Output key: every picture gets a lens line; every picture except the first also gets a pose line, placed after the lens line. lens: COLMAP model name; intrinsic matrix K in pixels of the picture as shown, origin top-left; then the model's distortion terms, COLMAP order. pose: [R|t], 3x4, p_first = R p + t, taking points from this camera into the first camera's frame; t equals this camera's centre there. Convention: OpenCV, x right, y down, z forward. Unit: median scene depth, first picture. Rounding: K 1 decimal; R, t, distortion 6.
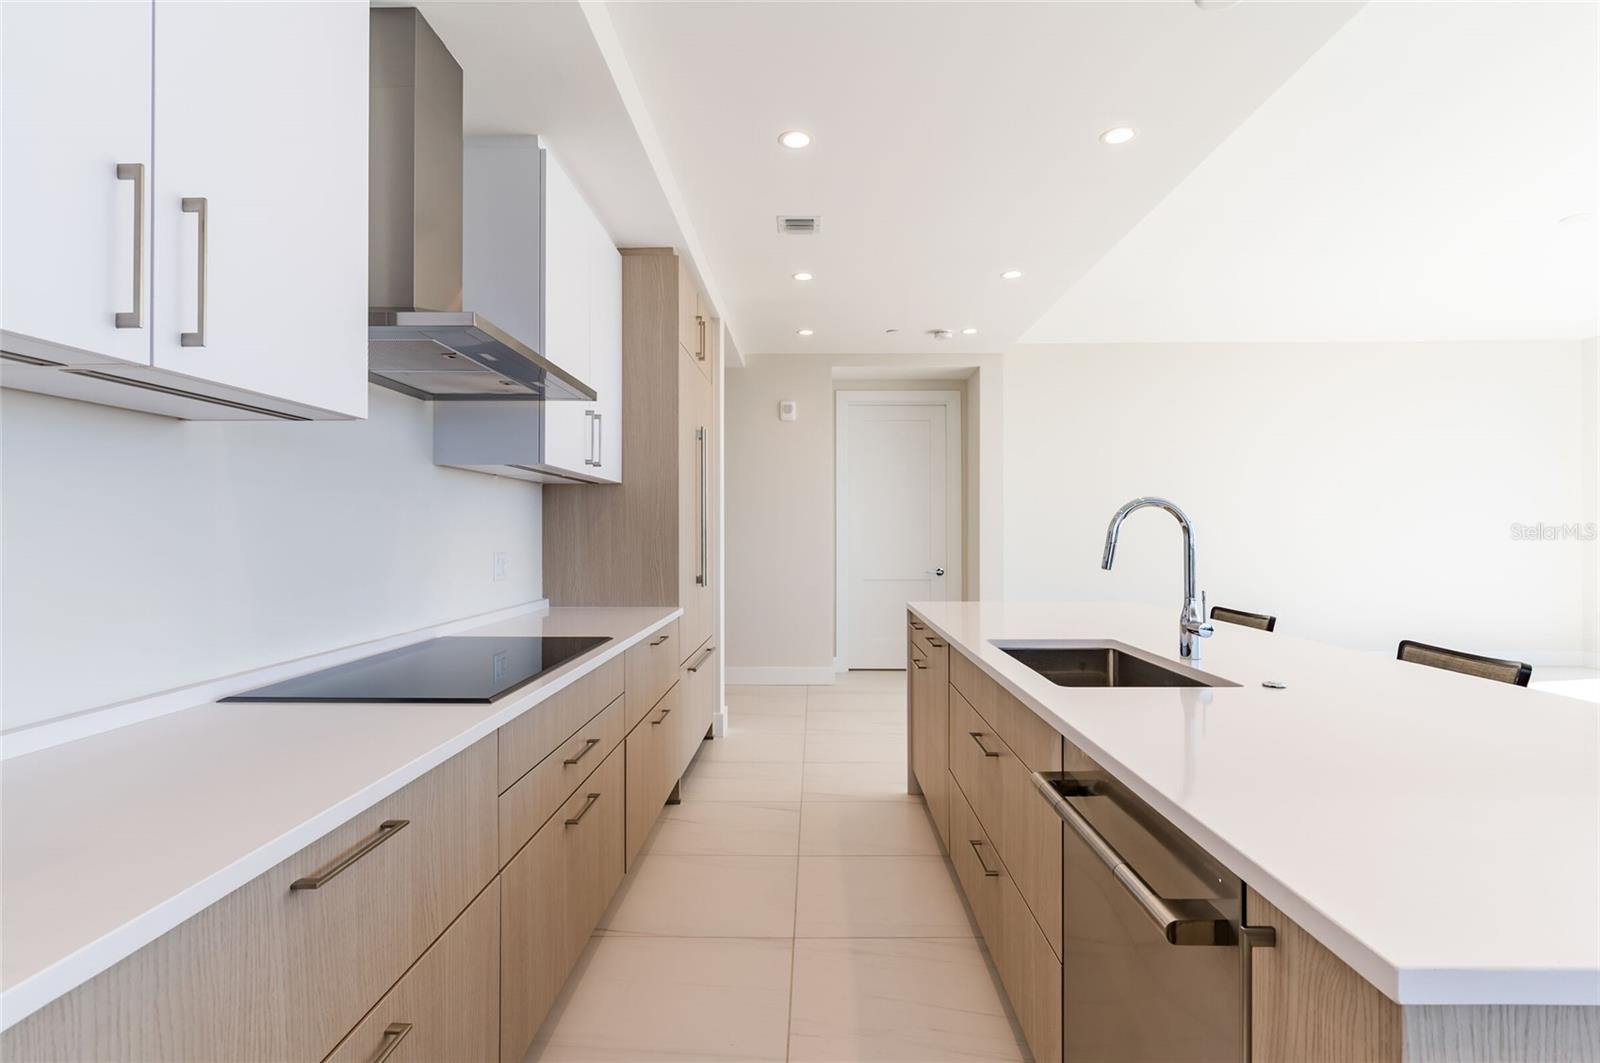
lens RADIAL K [[766.1, 0, 800.0], [0, 766.1, 531.5], [0, 0, 1]] dist [0.000038, -0.014868]
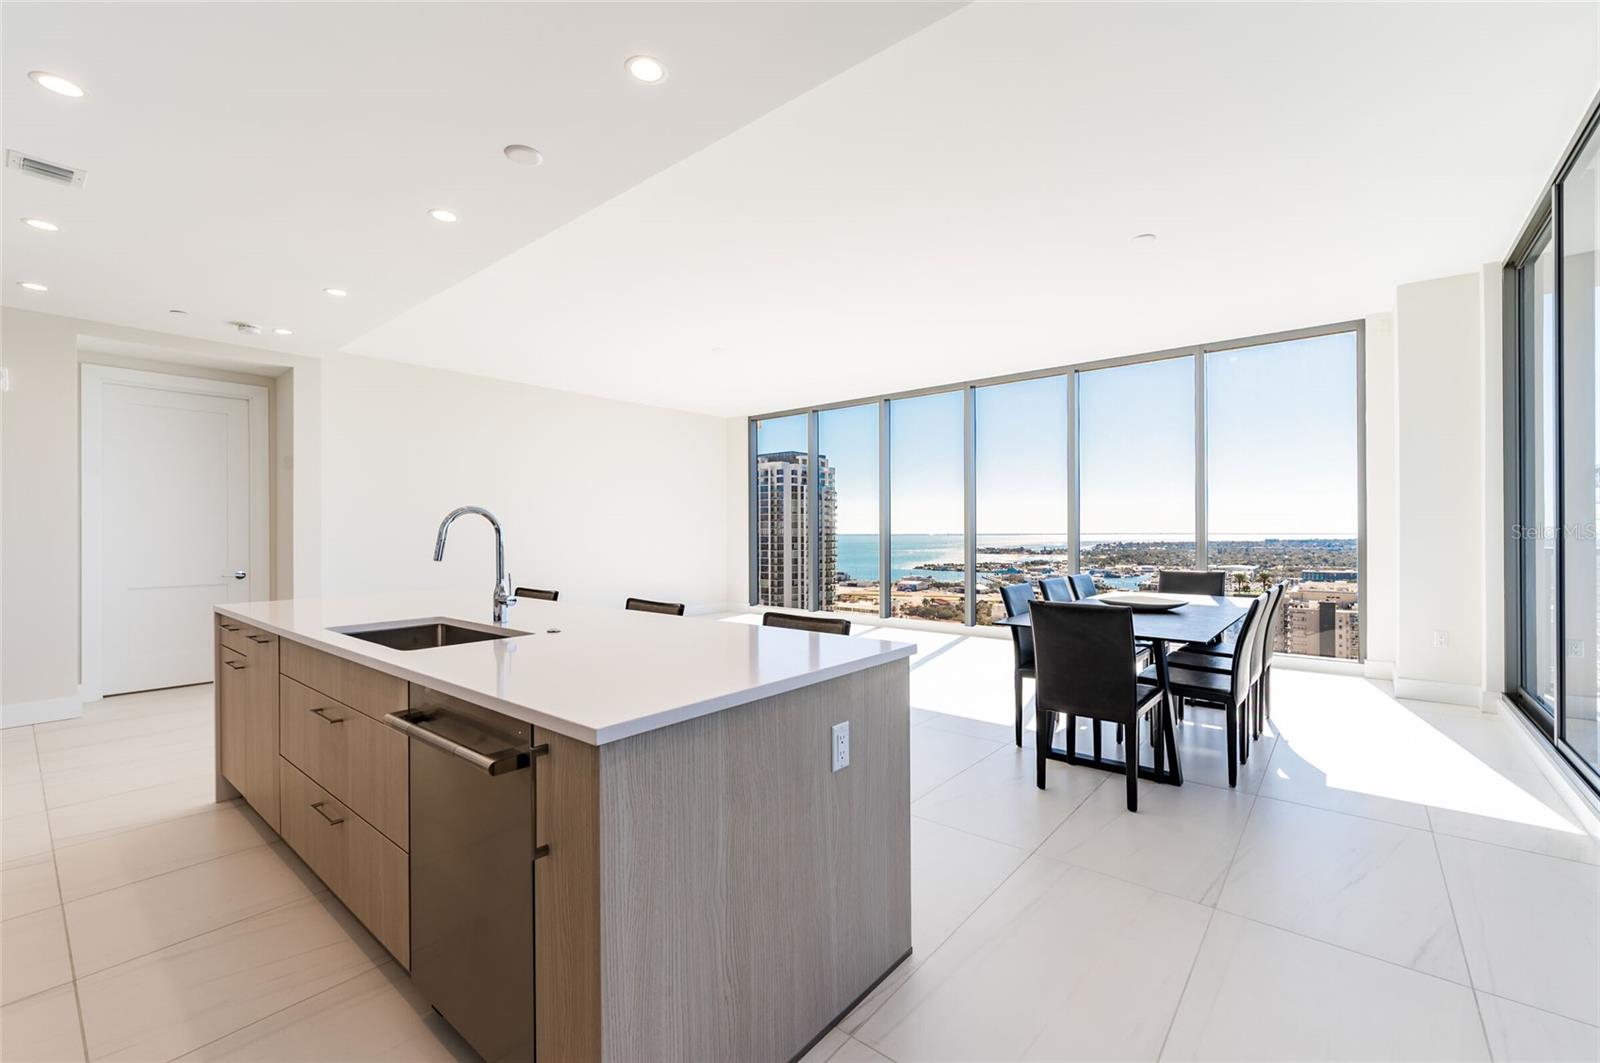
lens RADIAL K [[662.1, 0, 800.0], [0, 662.1, 531.5], [0, 0, 1]] dist [-0.000467, 0.000157]
pose [[0.623379, -0.001530, 0.781918, -0.086776], [0.002160, 0.999998, 0.000235, 0.000712], [-0.781917, 0.001543, 0.623381, -0.166431]]
